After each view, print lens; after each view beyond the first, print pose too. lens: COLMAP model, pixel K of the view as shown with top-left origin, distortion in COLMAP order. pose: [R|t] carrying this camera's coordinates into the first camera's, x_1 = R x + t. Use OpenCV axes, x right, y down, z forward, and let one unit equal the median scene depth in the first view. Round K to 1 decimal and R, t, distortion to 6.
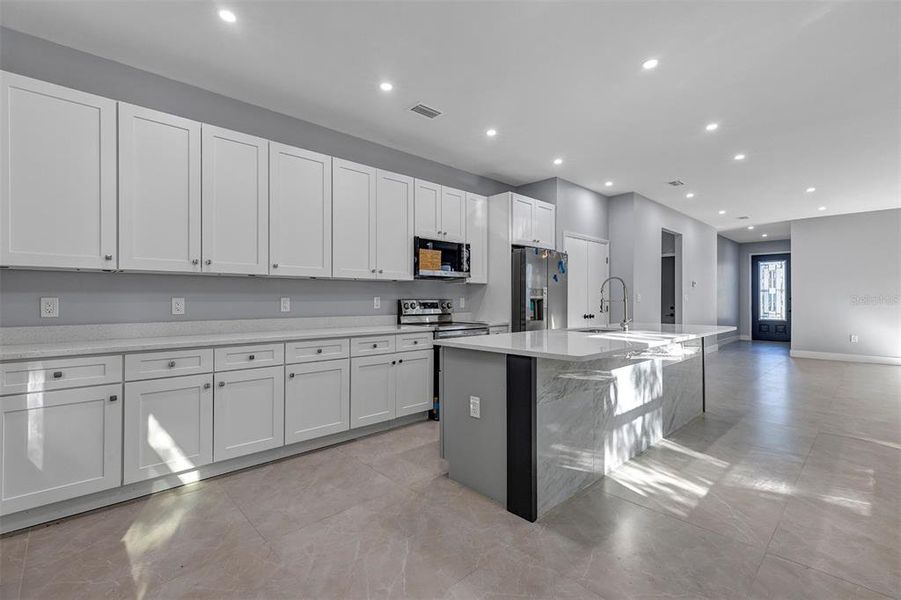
lens RADIAL K [[403.6, 0, 446.6], [0, 403.6, 297.8], [0, 0, 1]] dist [0.003098, 0.000166]
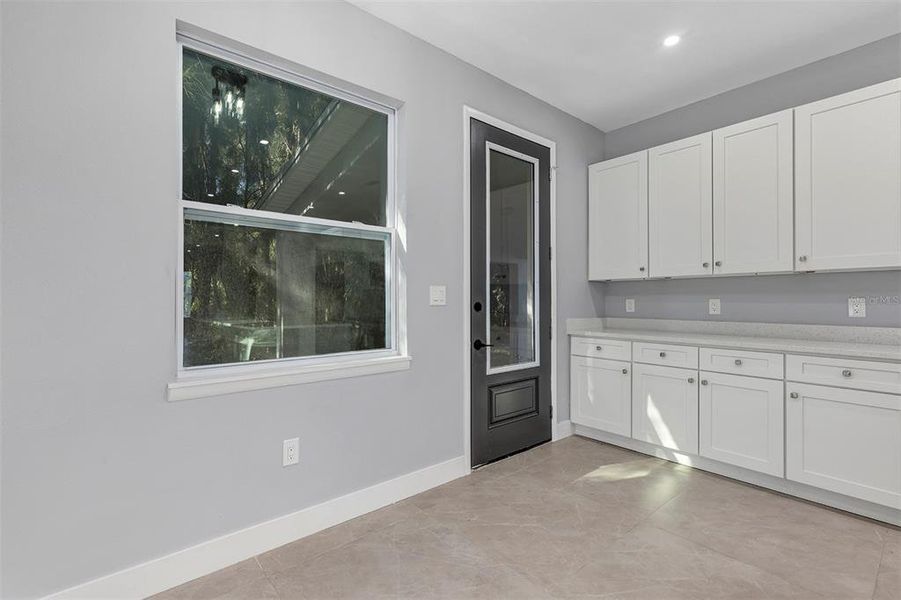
lens RADIAL K [[412.8, 0, 444.1], [0, 412.8, 297.9], [0, 0, 1]] dist [0.009762, -0.000149]
pose [[-0.061435, -0.003804, -0.998104, 0.486372], [0.004847, 0.999980, -0.004110, -0.001679], [0.998099, -0.005090, -0.061415, 0.360755]]
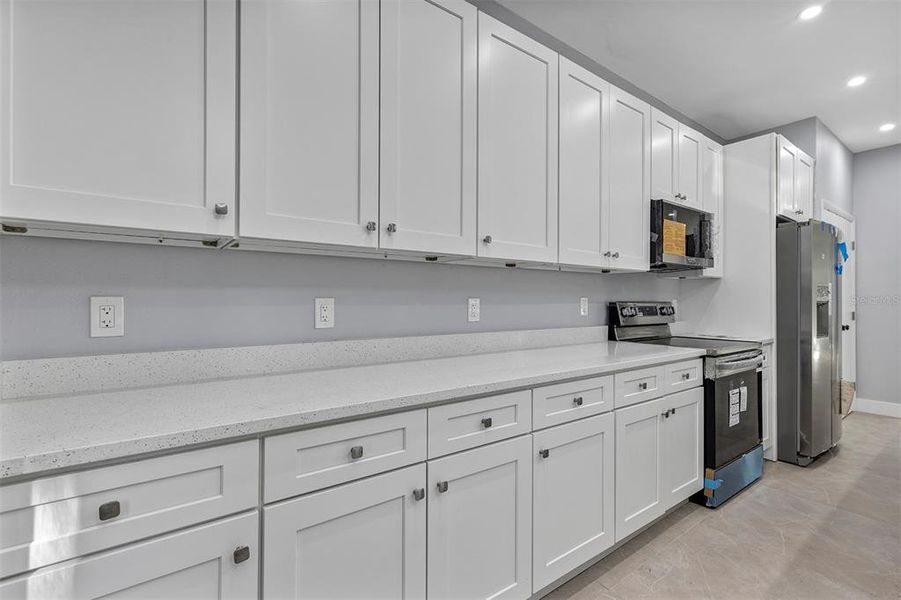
lens RADIAL K [[403.6, 0, 446.6], [0, 403.6, 297.8], [0, 0, 1]] dist [0.003098, 0.000166]
pose [[0.993335, 0.004113, -0.115191, -0.447896], [-0.004109, 0.999992, 0.000266, -0.001363], [0.115191, 0.000209, 0.993343, 0.487547]]
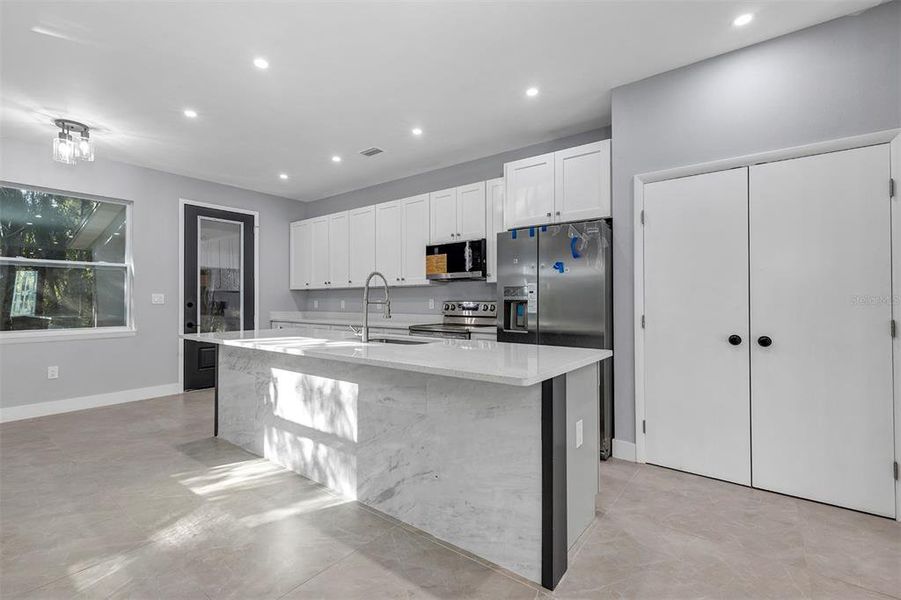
lens RADIAL K [[400.8, 0, 455.6], [0, 400.8, 296.1], [0, 0, 1]] dist [-0.034638, -0.000579]
pose [[0.182066, -0.011855, -0.983215, 1.434086], [0.005169, 0.999925, -0.011099, 0.003566], [0.983273, -0.003062, 0.182113, 1.217038]]
